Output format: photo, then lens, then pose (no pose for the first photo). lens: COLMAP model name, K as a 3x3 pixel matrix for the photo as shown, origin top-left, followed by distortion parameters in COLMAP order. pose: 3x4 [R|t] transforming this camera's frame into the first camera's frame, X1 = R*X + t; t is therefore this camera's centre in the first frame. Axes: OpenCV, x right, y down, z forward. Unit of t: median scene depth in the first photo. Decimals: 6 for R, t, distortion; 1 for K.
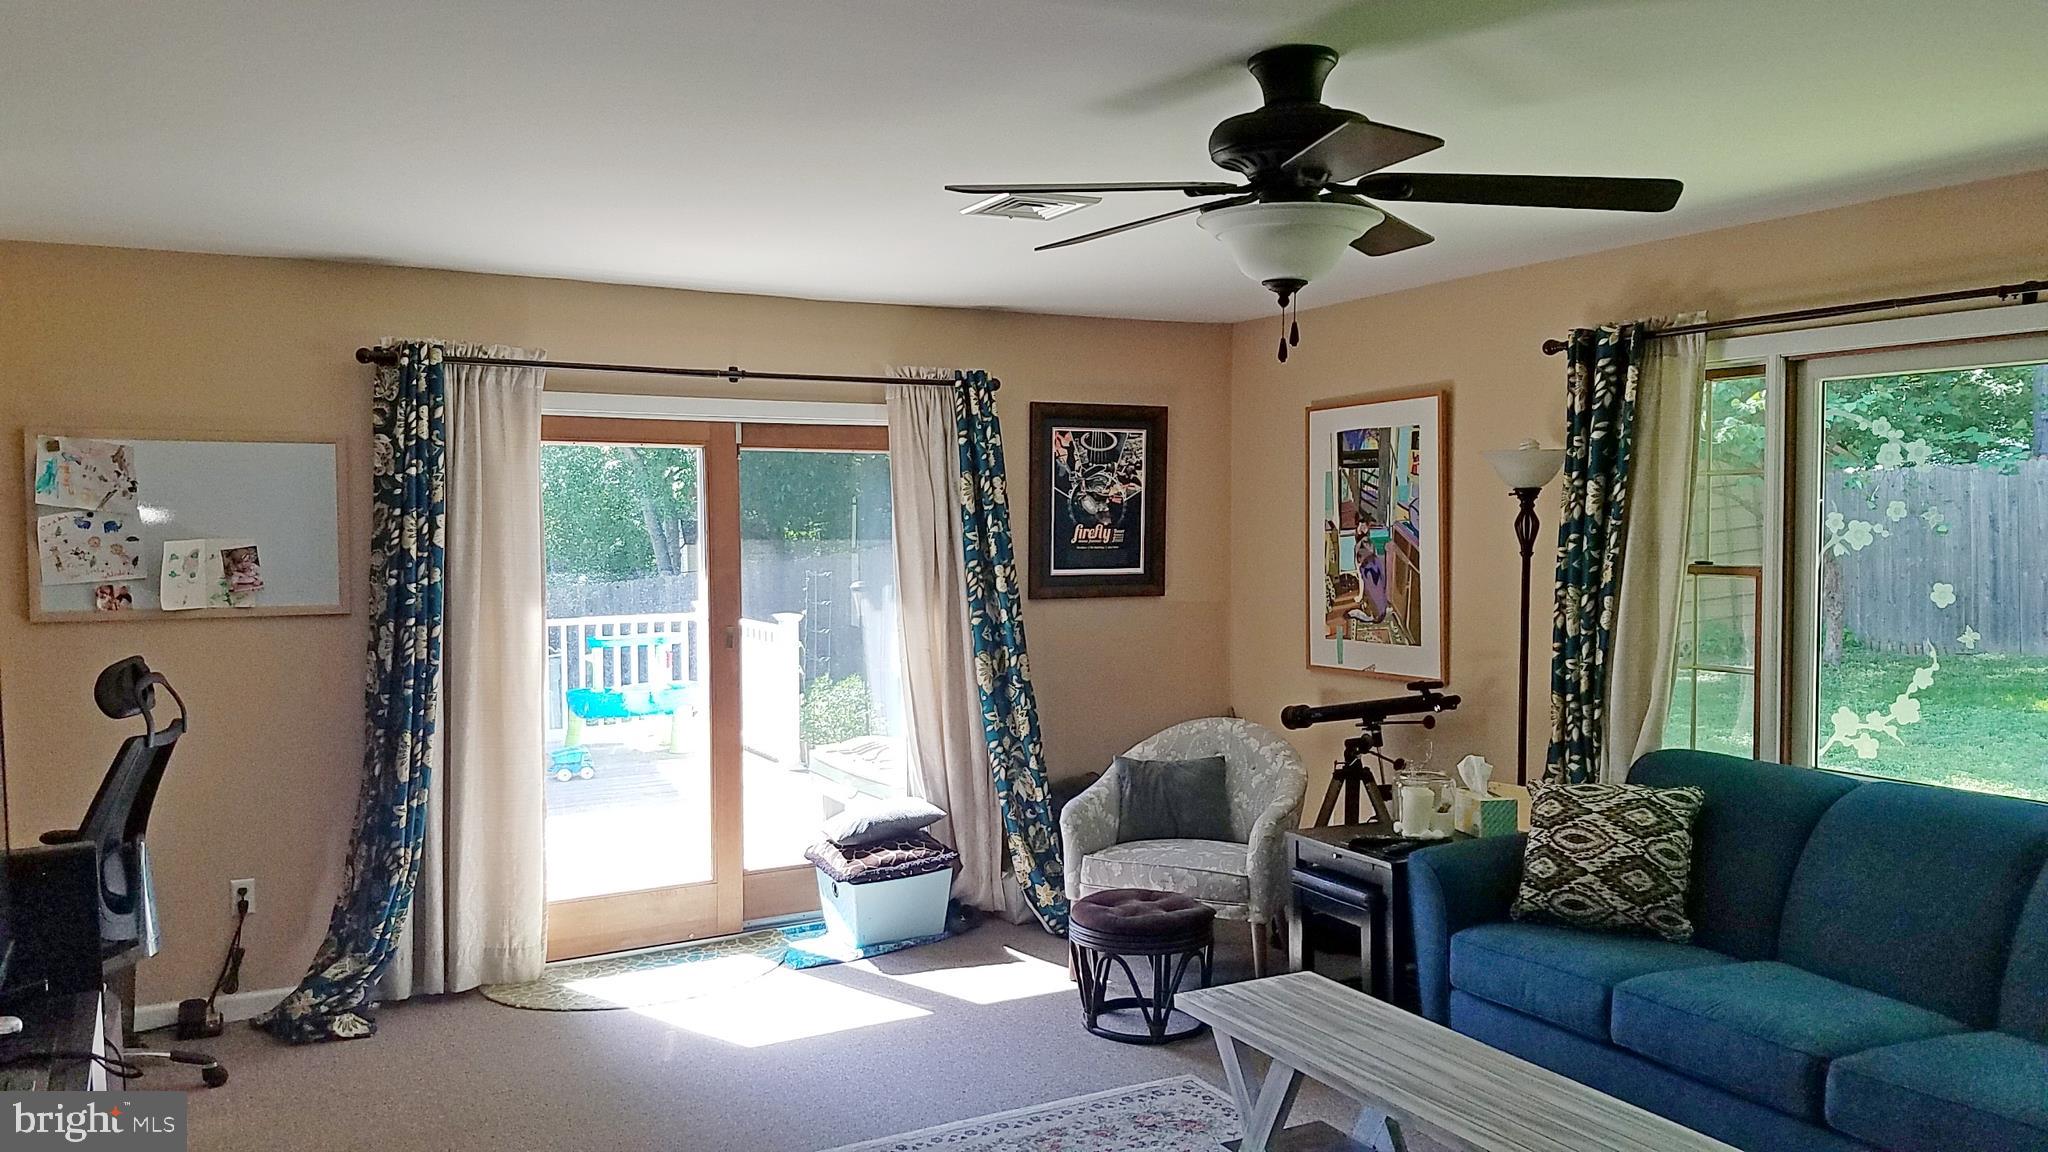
lens RADIAL K [[1504.3, 0, 1022.4], [0, 1504.3, 574.5], [0, 0, 1]] dist [0.002882, 0.000570]
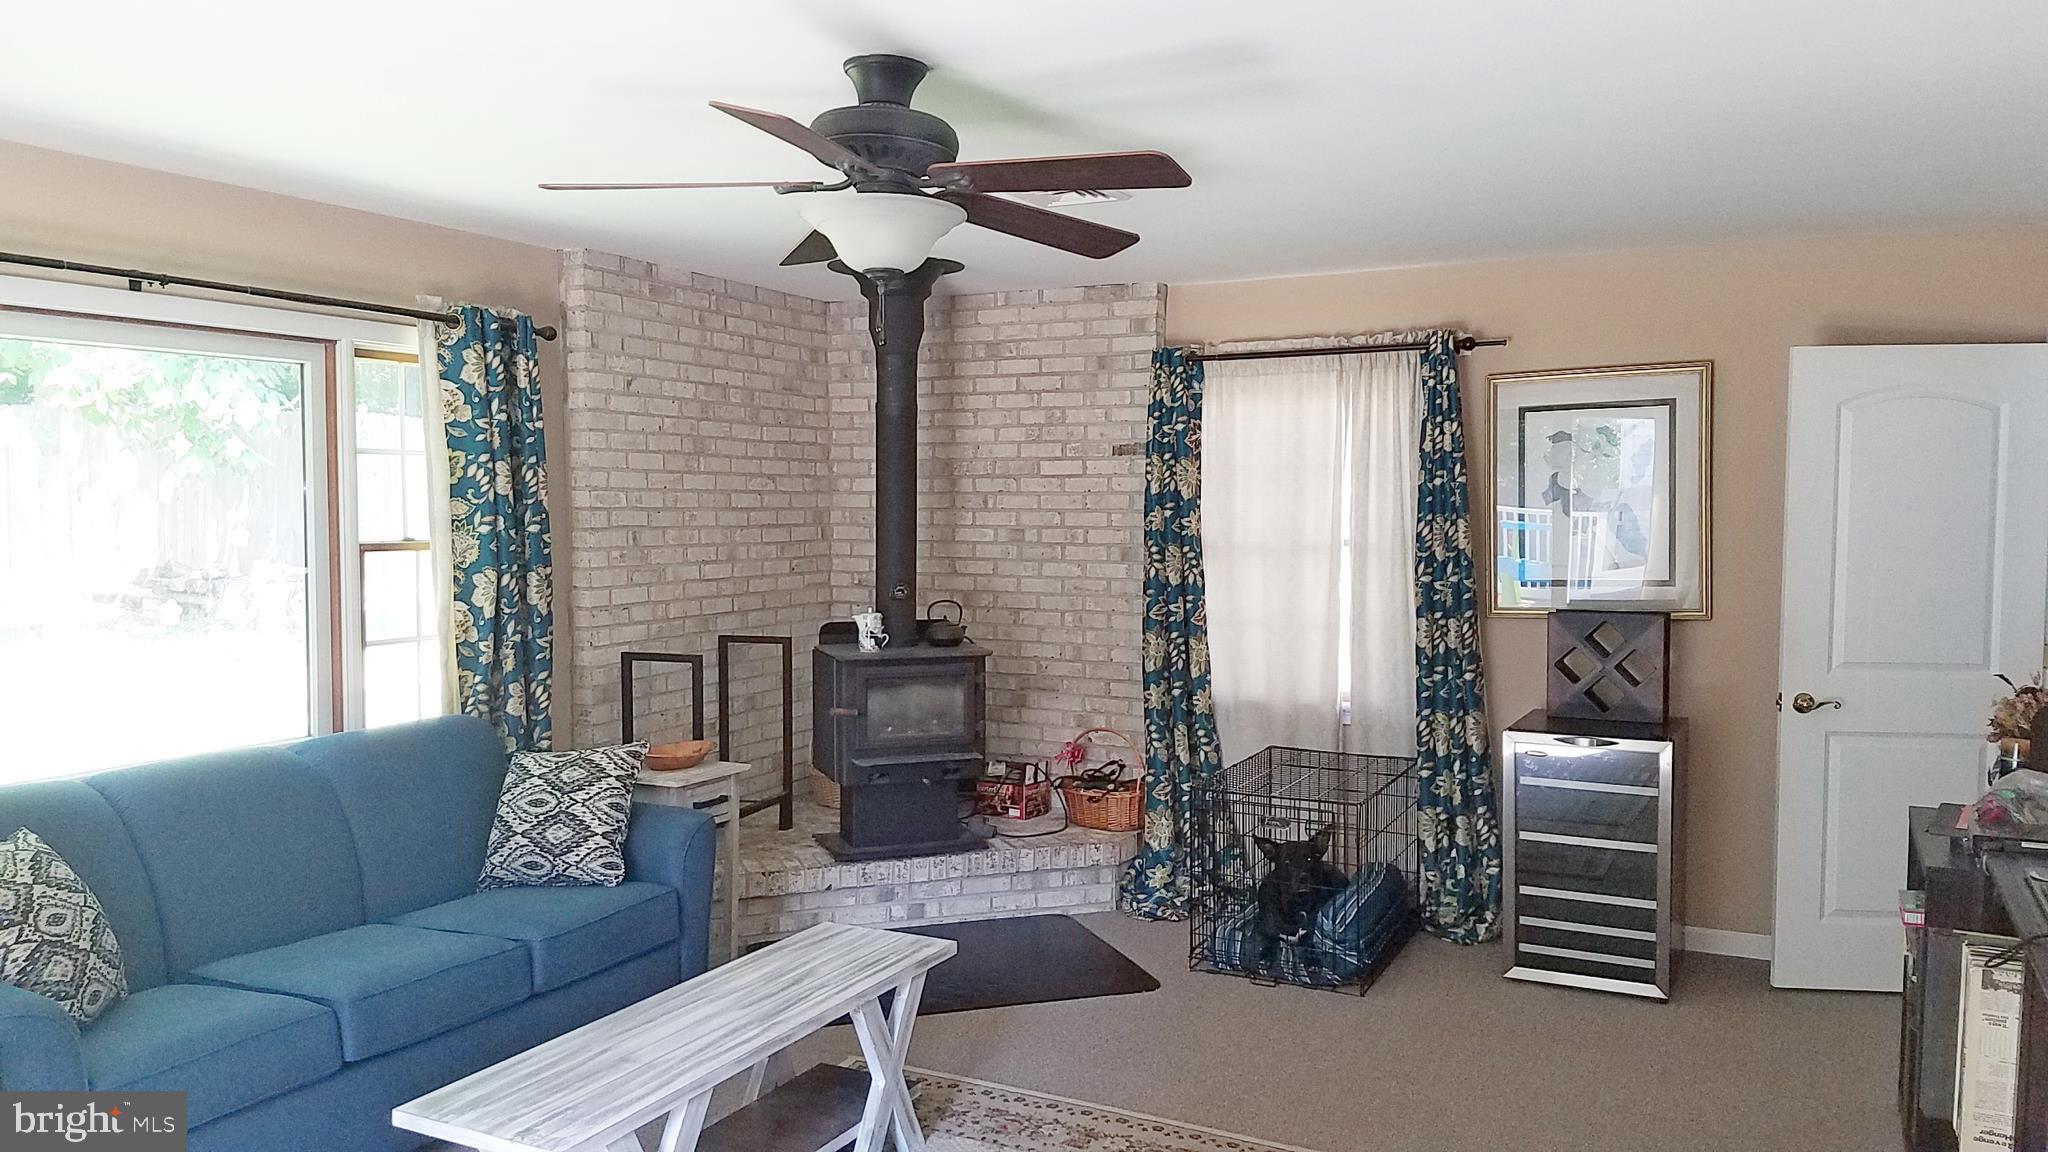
lens RADIAL K [[1504.3, 0, 1022.4], [0, 1504.3, 571.3], [0, 0, 1]] dist [0.002882, 0.000570]
pose [[-0.544853, -0.054058, 0.836787, -0.660847], [0.032827, 0.995780, 0.085704, -0.064050], [-0.837889, 0.074165, -0.540779, 1.252640]]
